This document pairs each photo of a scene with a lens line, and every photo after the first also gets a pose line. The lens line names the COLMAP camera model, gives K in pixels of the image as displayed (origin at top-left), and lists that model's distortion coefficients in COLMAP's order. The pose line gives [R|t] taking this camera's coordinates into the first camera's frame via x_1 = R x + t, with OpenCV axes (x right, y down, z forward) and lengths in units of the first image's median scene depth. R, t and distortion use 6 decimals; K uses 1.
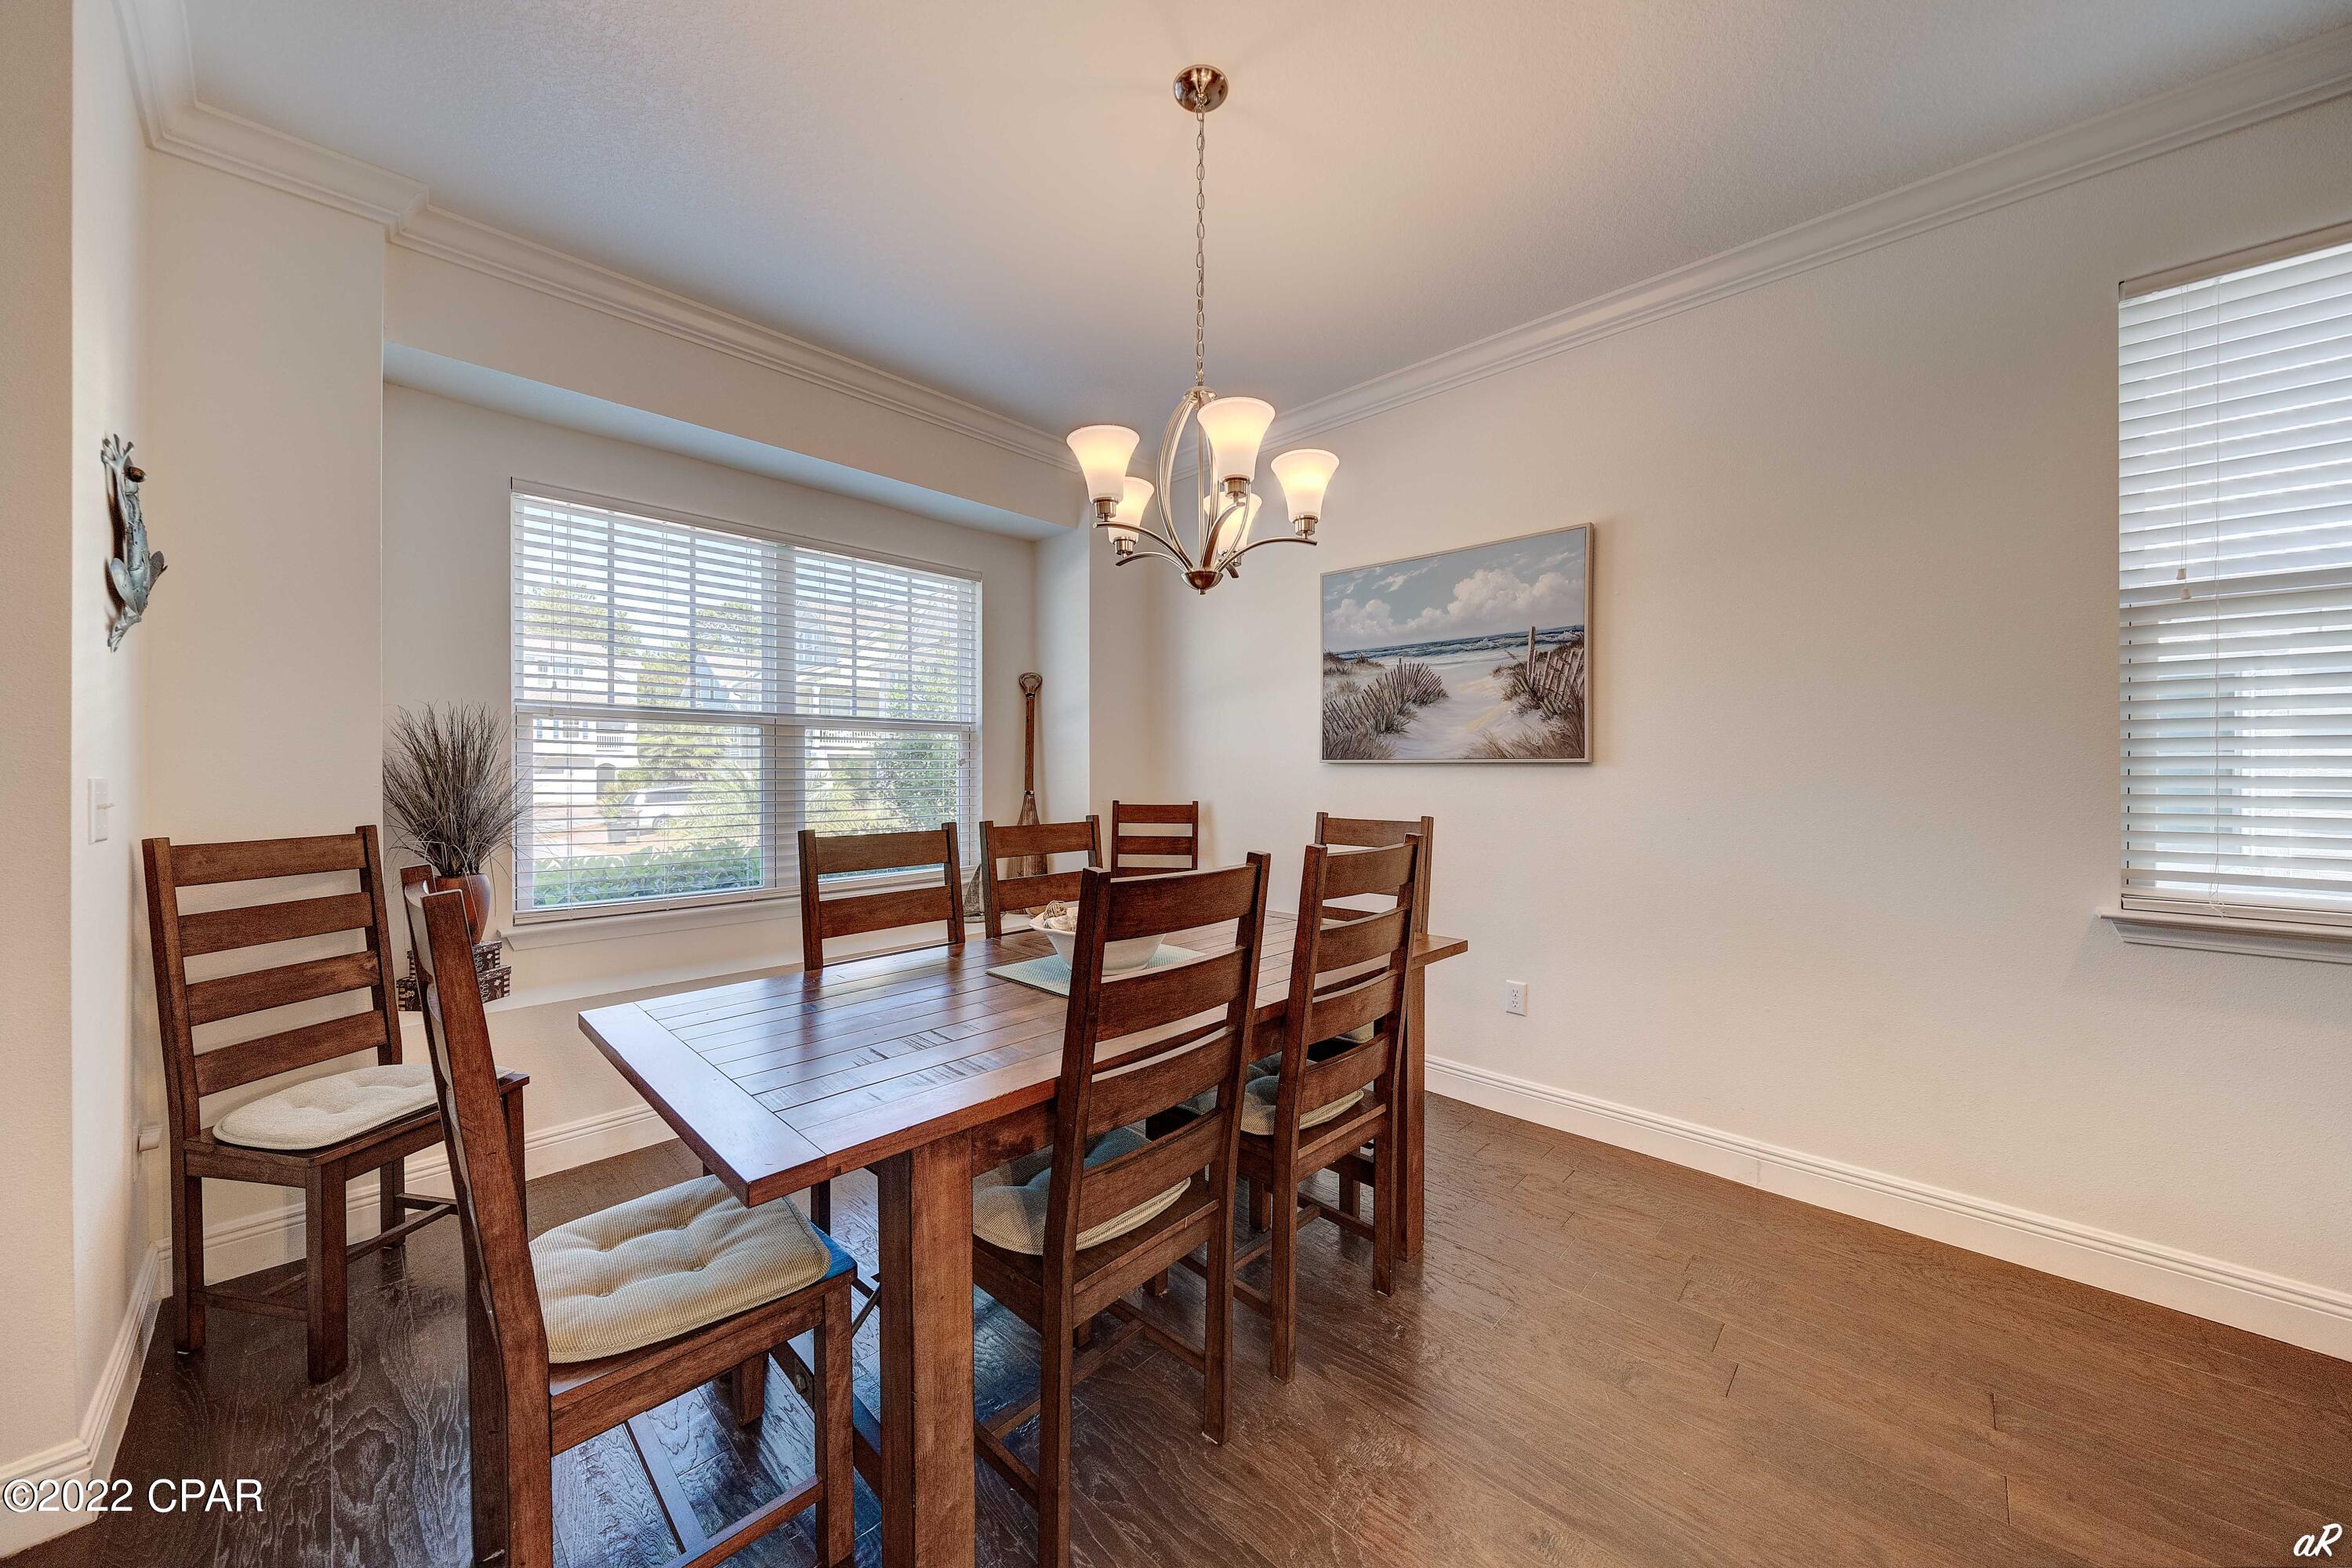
lens RADIAL K [[810.7, 0, 1173.6], [0, 810.7, 777.2], [0, 0, 1]] dist [-0.011994, -0.000022]
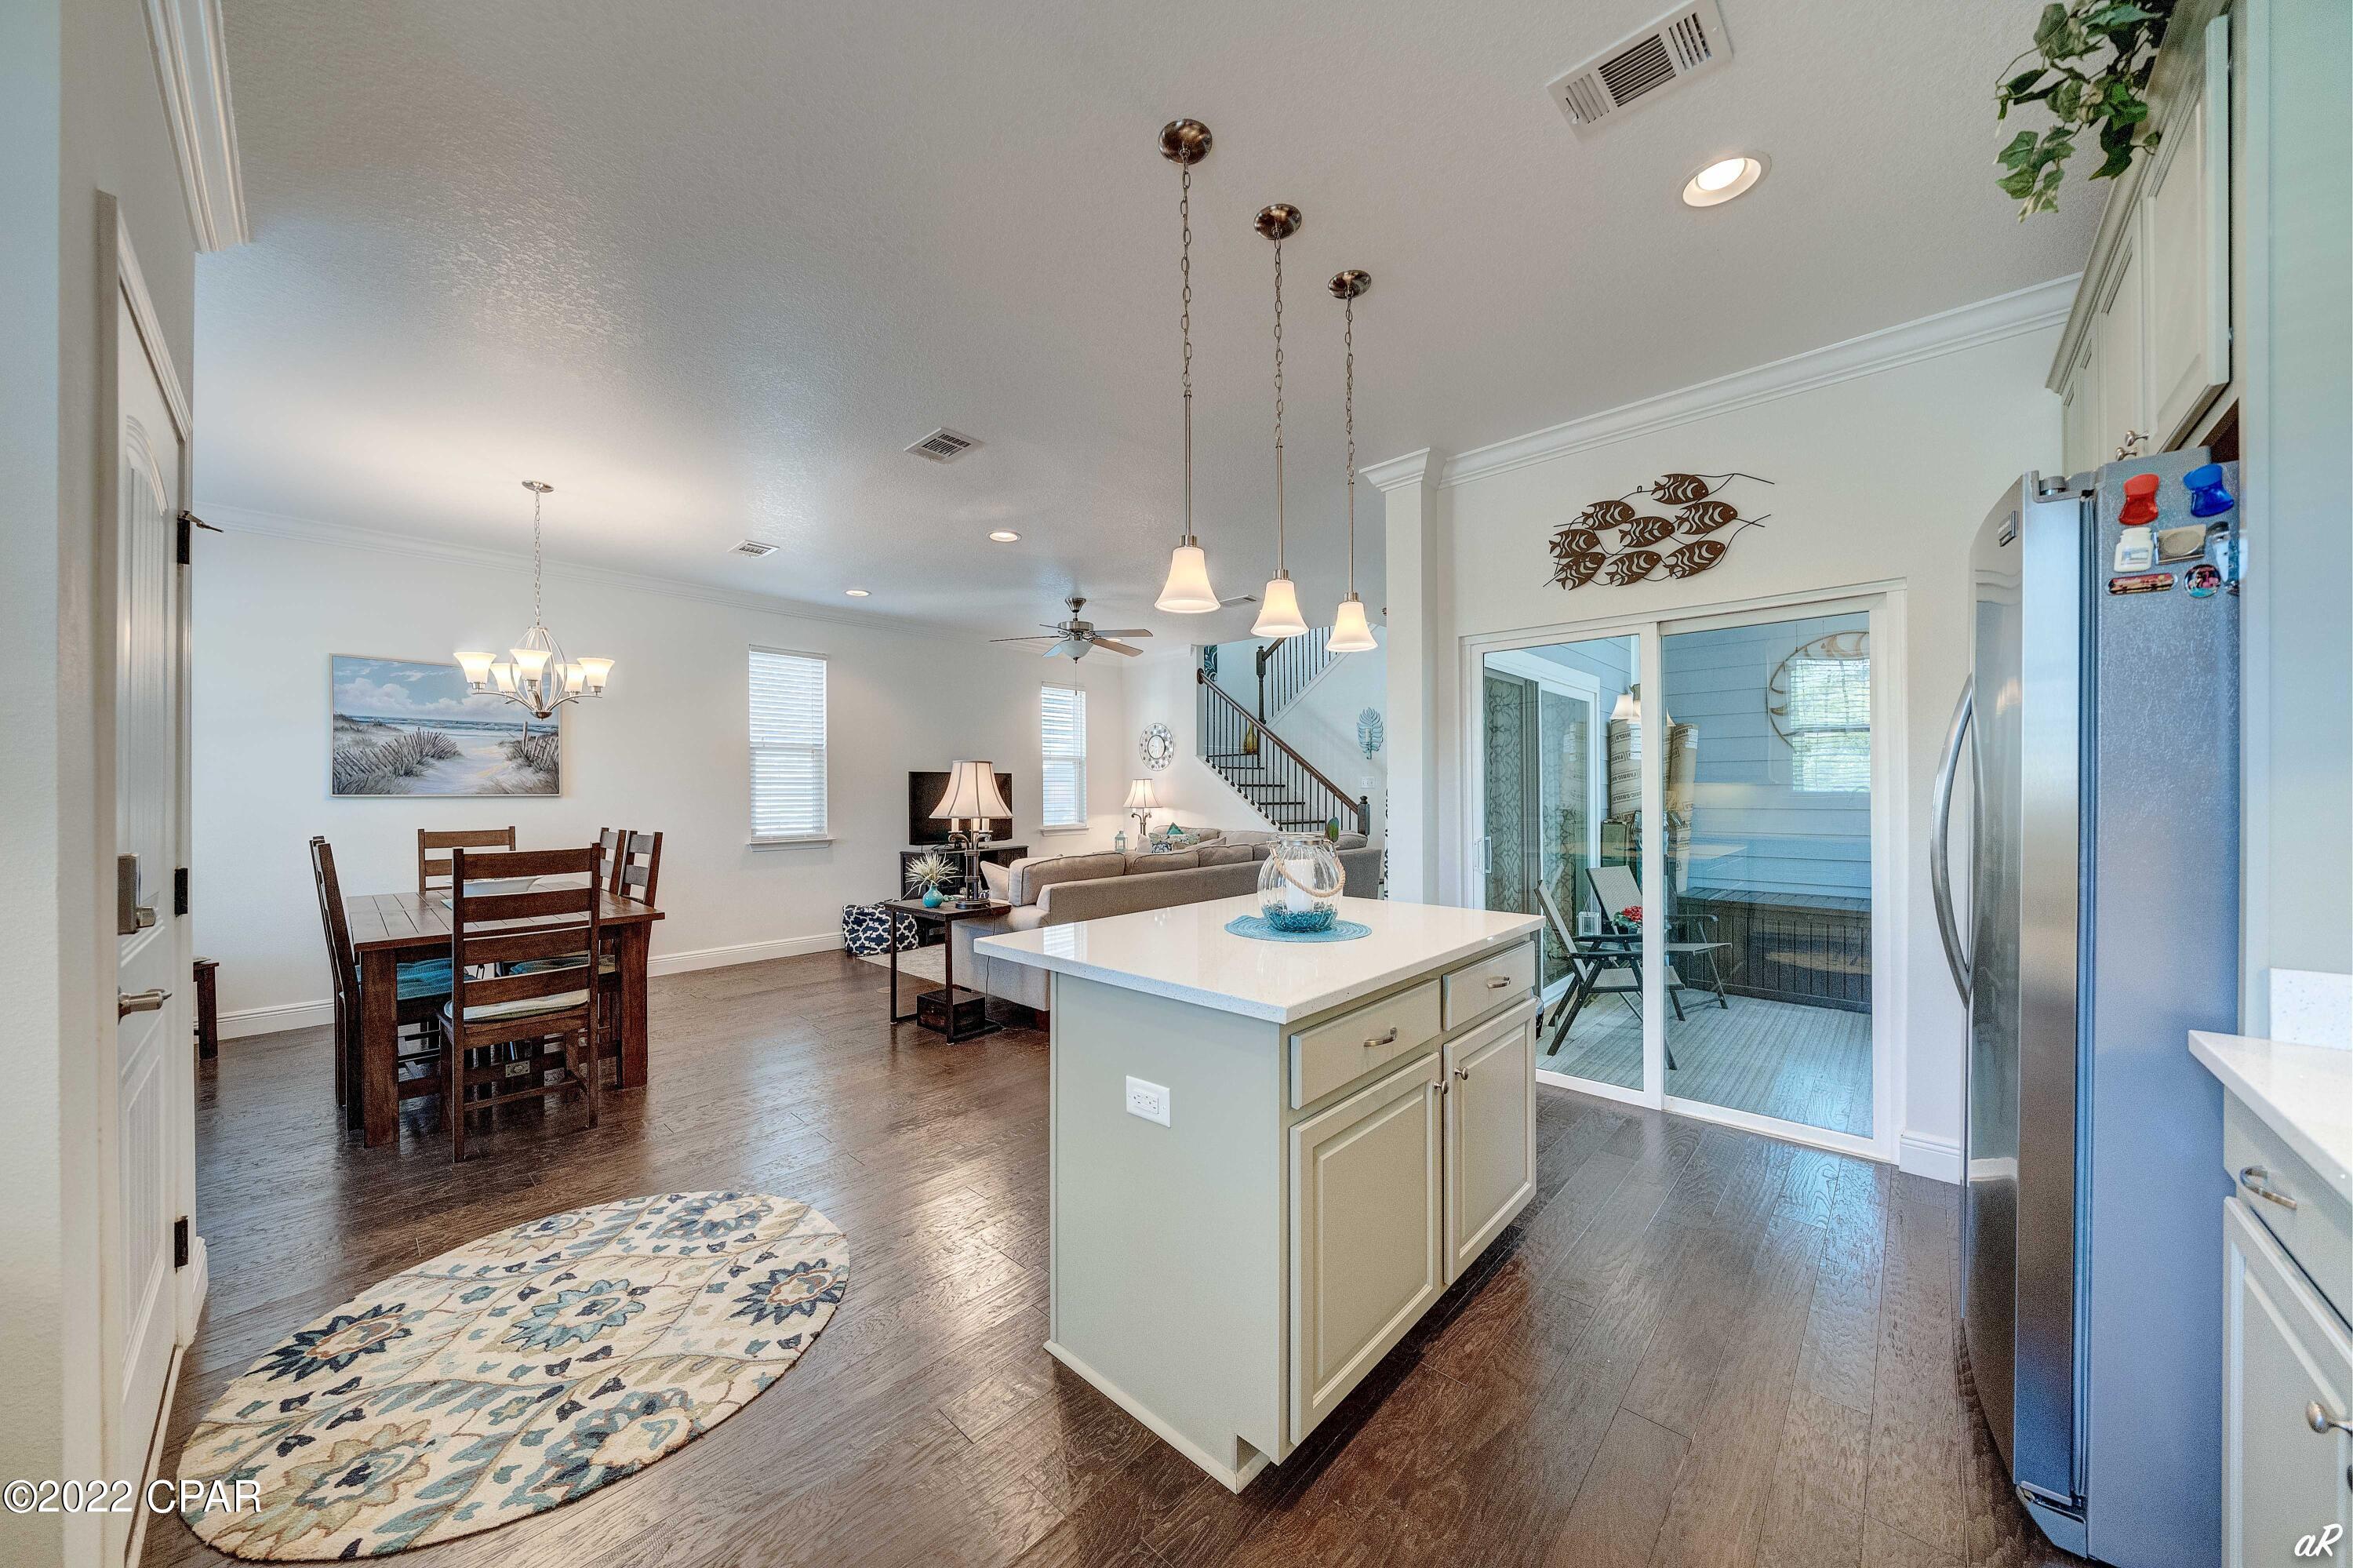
lens RADIAL K [[803.5, 0, 1167.0], [0, 803.5, 791.2], [0, 0, 1]] dist [-0.001036, -0.002393]
pose [[-0.013724, -0.000525, 0.999906, -1.335830], [0.013412, 0.999910, 0.000709, -0.010934], [-0.999816, 0.013420, -0.013716, -0.402870]]
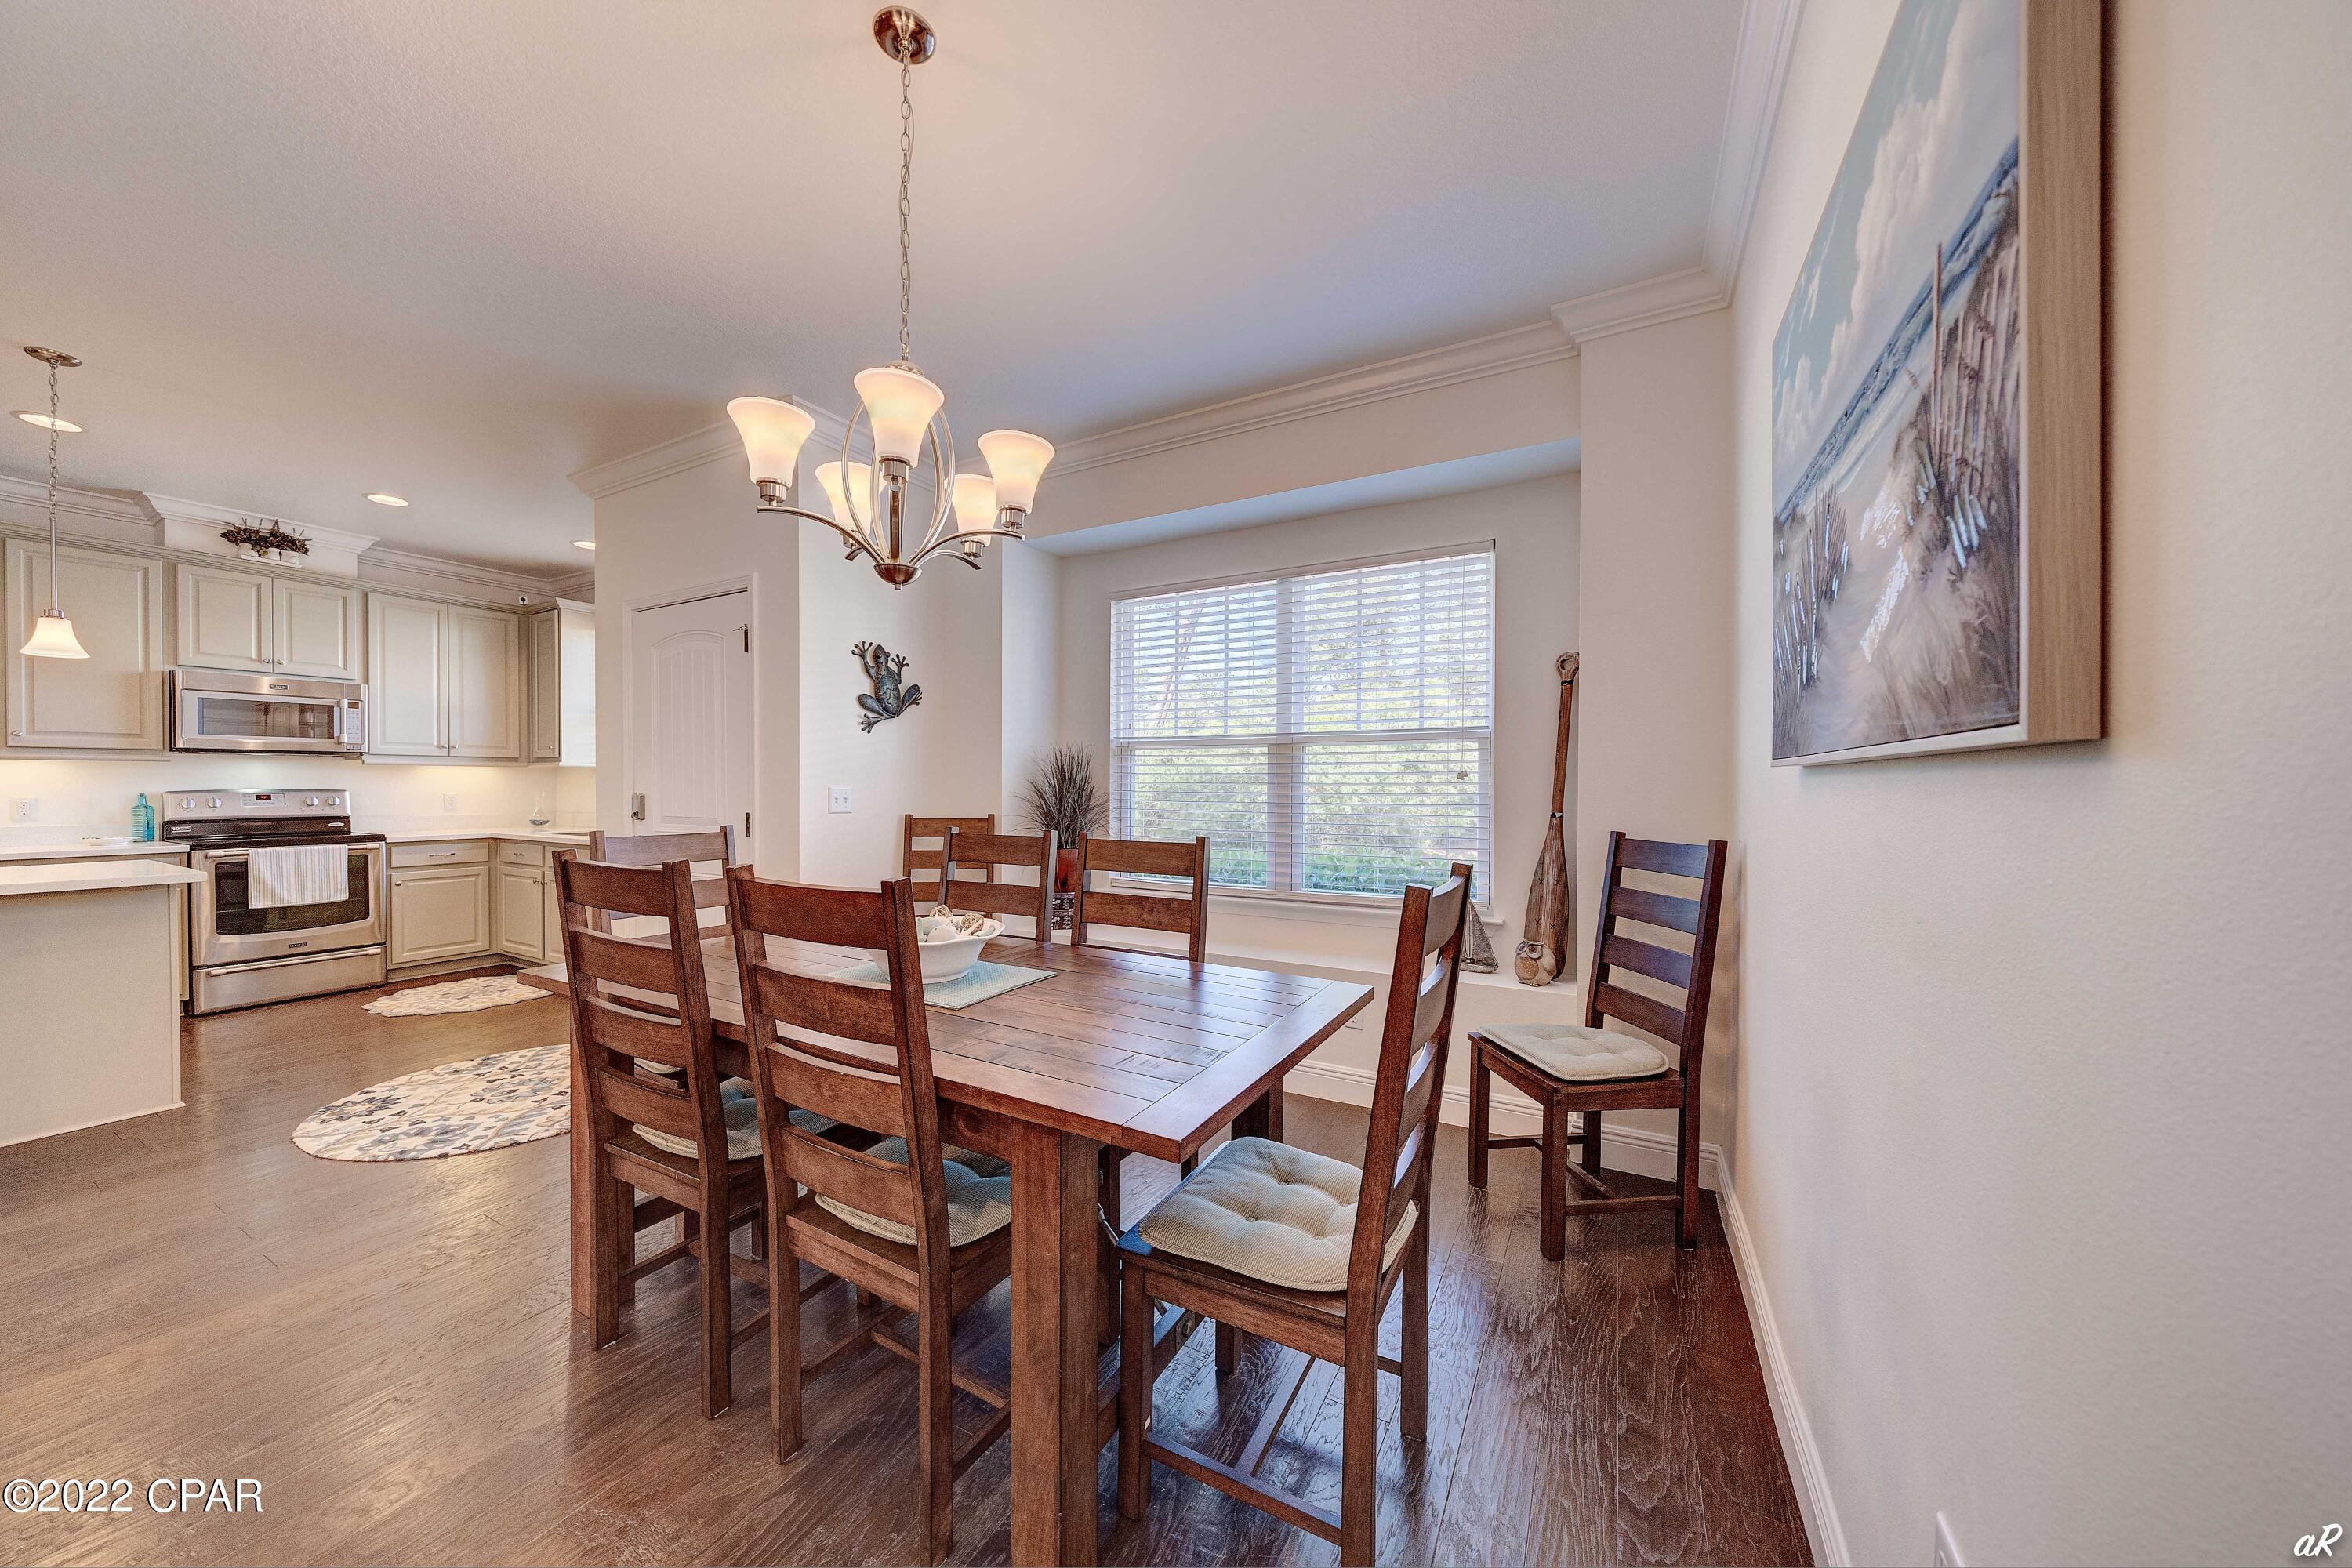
lens RADIAL K [[805.2, 0, 1157.4], [0, 805.2, 787.9], [0, 0, 1]] dist [0.001139, 0.000103]
pose [[0.242709, 0.001132, -0.970099, 0.619038], [-0.008960, 0.999959, -0.001075, -0.002167], [0.970058, 0.008953, 0.242709, 0.661491]]
